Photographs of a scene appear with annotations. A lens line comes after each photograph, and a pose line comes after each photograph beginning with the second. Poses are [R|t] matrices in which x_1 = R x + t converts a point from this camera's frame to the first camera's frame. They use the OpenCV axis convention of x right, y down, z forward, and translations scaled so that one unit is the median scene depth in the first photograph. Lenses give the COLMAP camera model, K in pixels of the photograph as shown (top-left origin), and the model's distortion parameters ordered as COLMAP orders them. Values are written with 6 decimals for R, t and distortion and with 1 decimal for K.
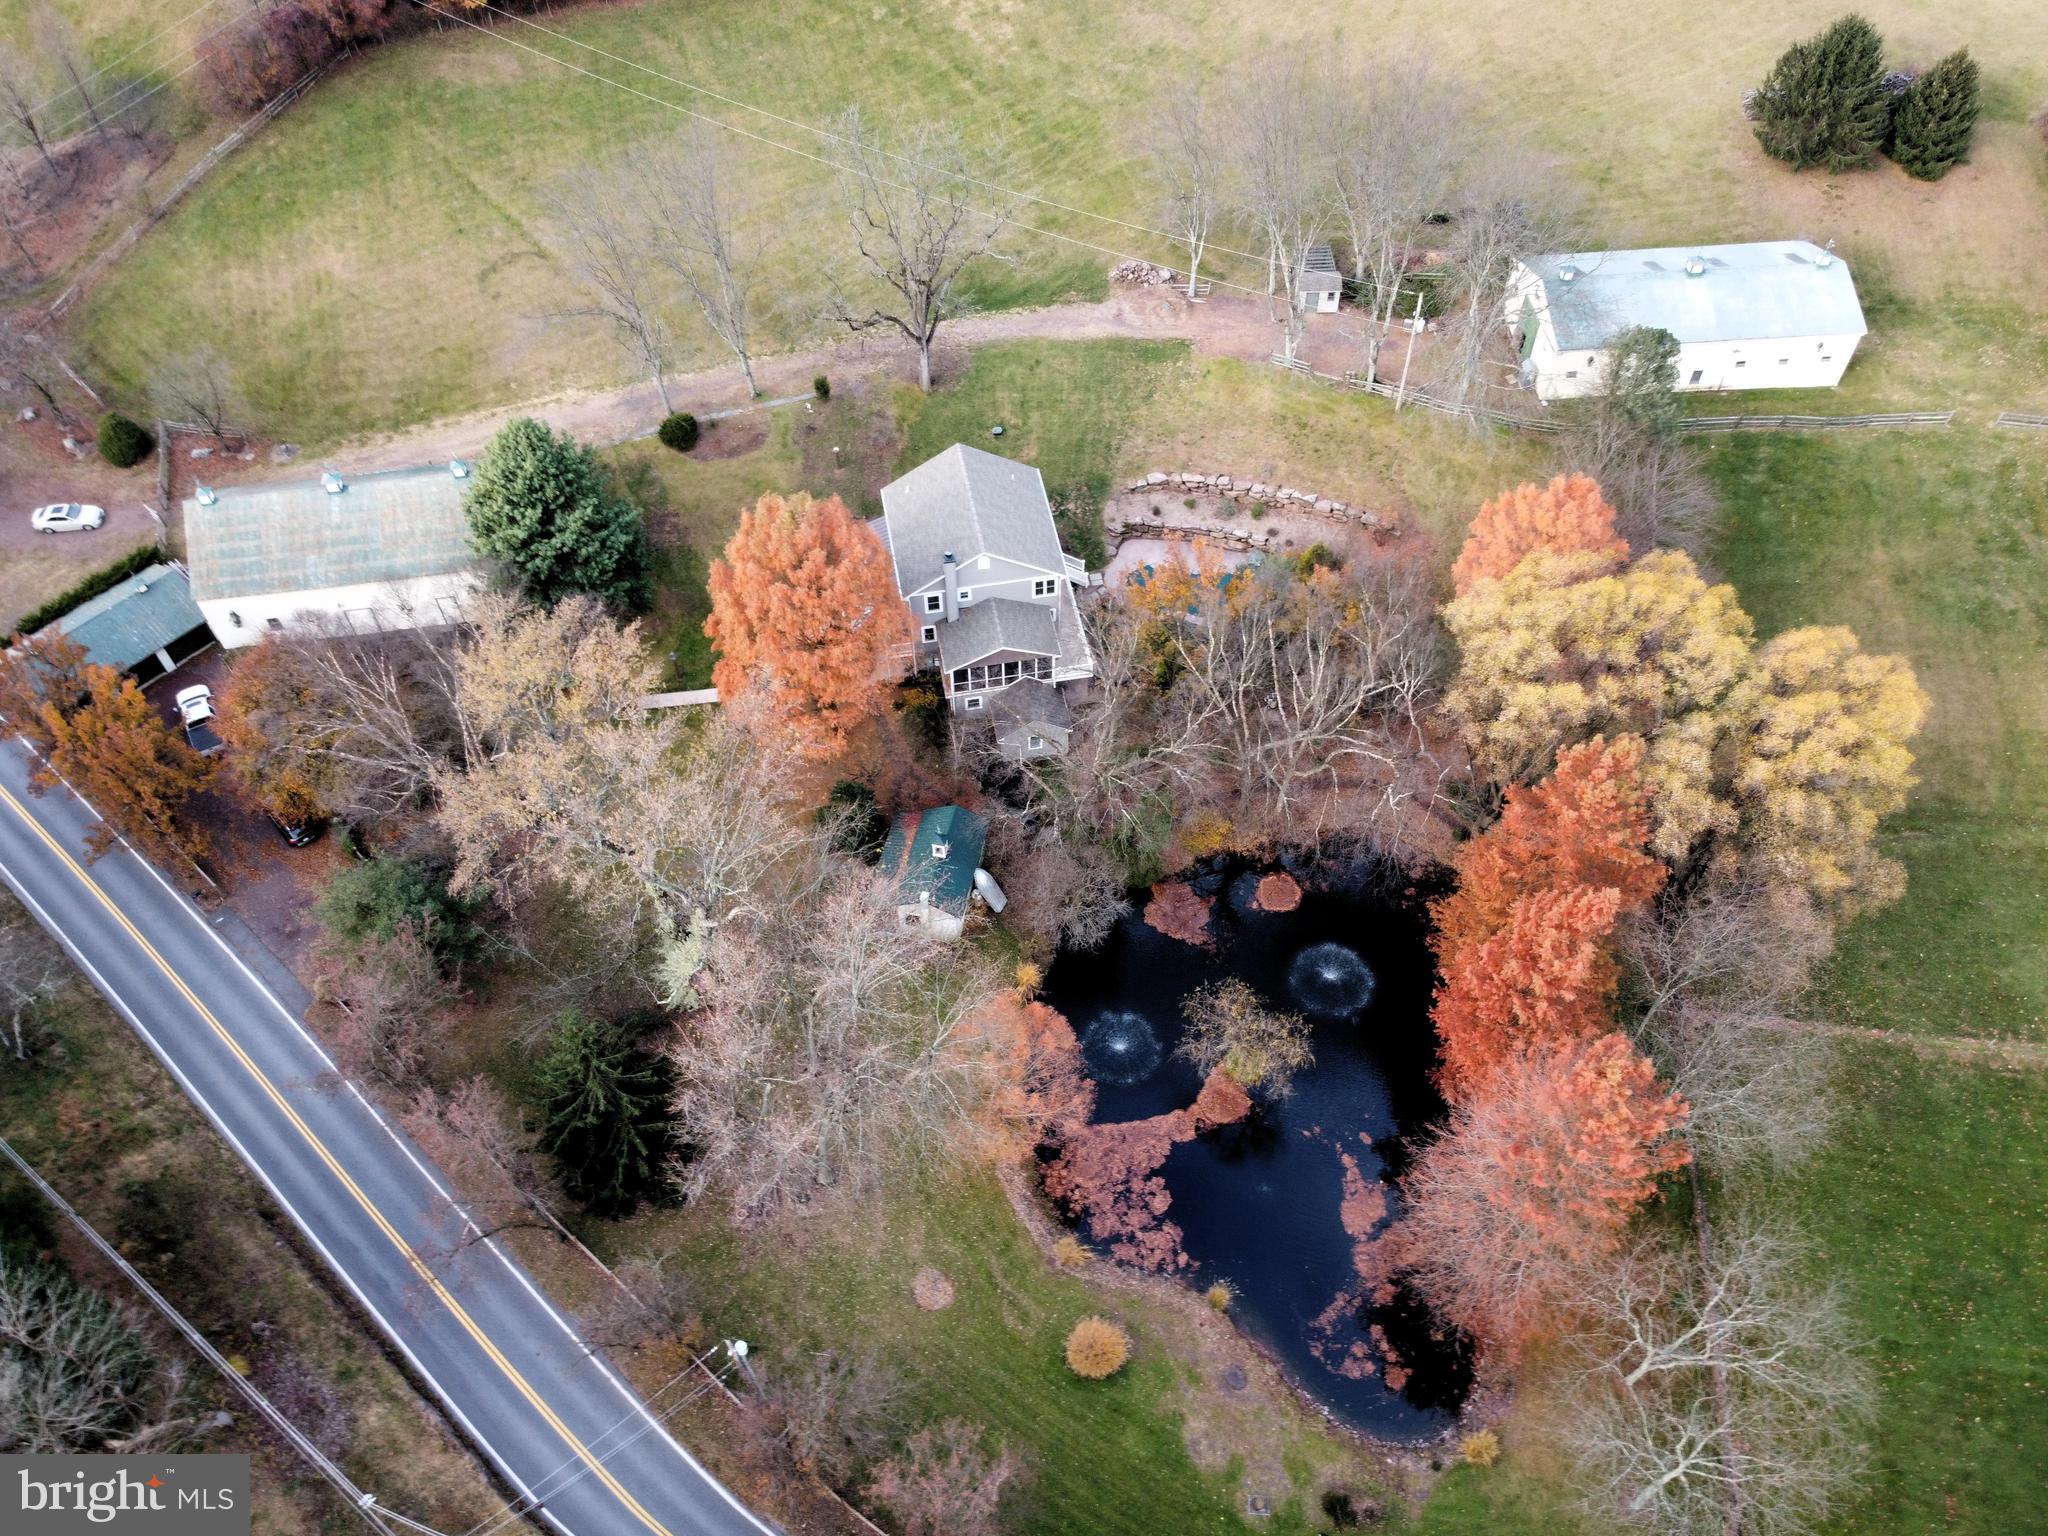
lens RADIAL K [[1553.4, 0, 1024.0], [0, 1553.4, 768.0], [0, 0, 1]] dist [-0.001739, 0.002665]
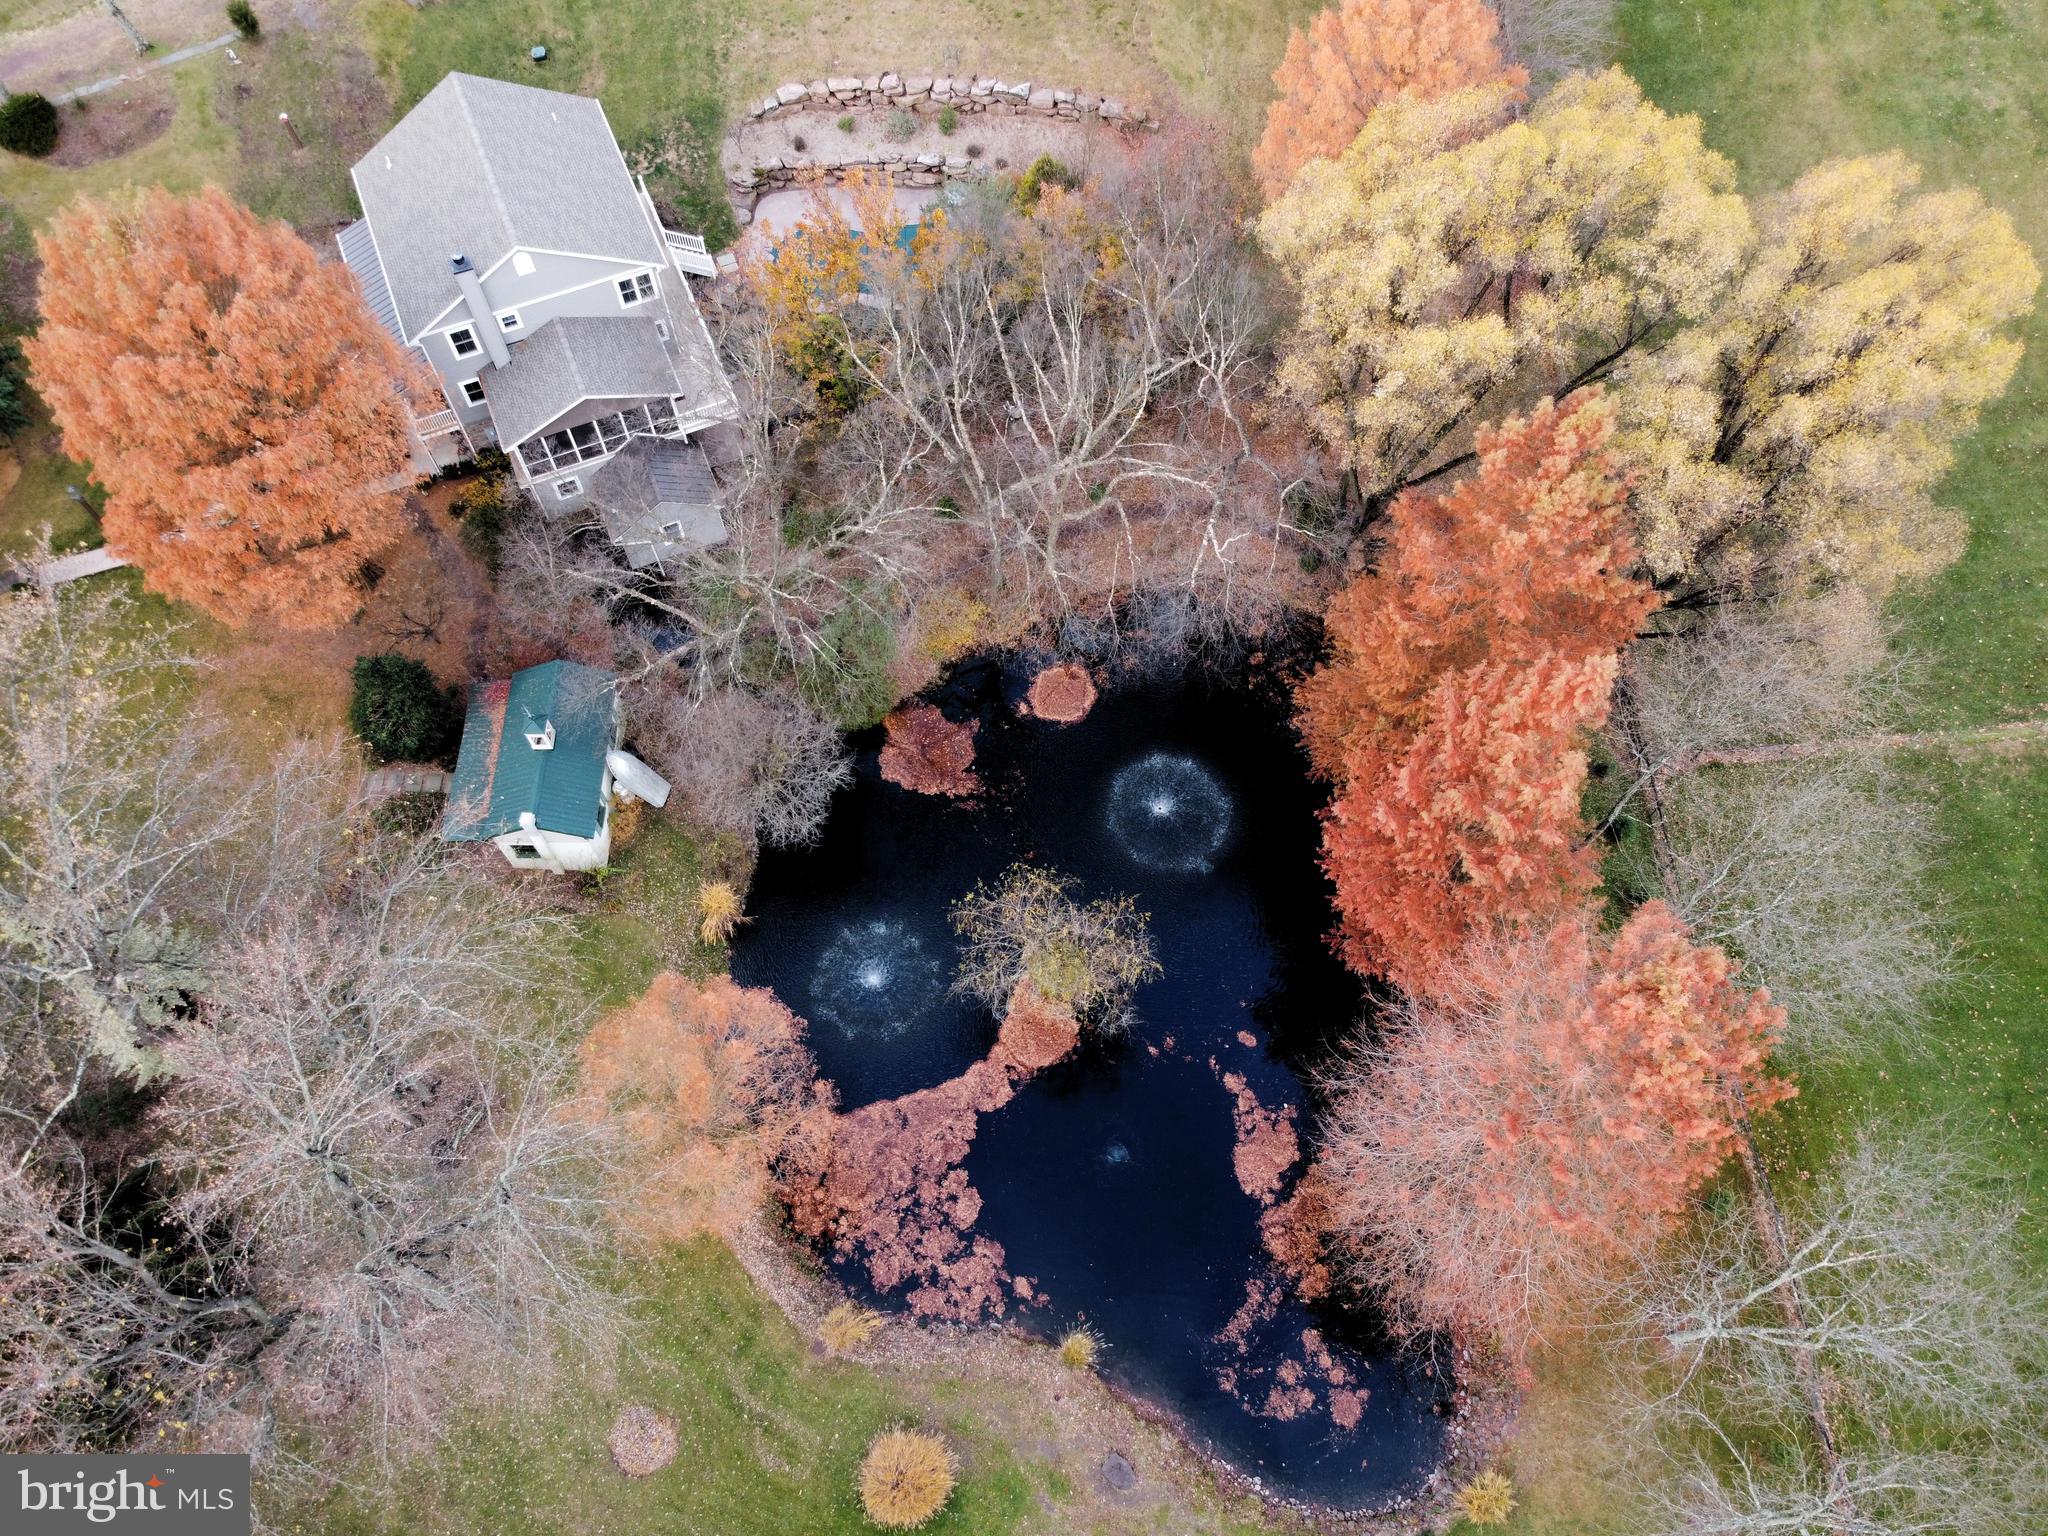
lens RADIAL K [[1553.4, 0, 1024.0], [0, 1553.4, 768.0], [0, 0, 1]] dist [-0.001739, 0.002665]
pose [[0.975970, -0.190046, 0.106611, 0.073754], [0.165701, 0.964993, 0.203302, -0.034229], [-0.141516, -0.180751, 0.973295, 0.372369]]
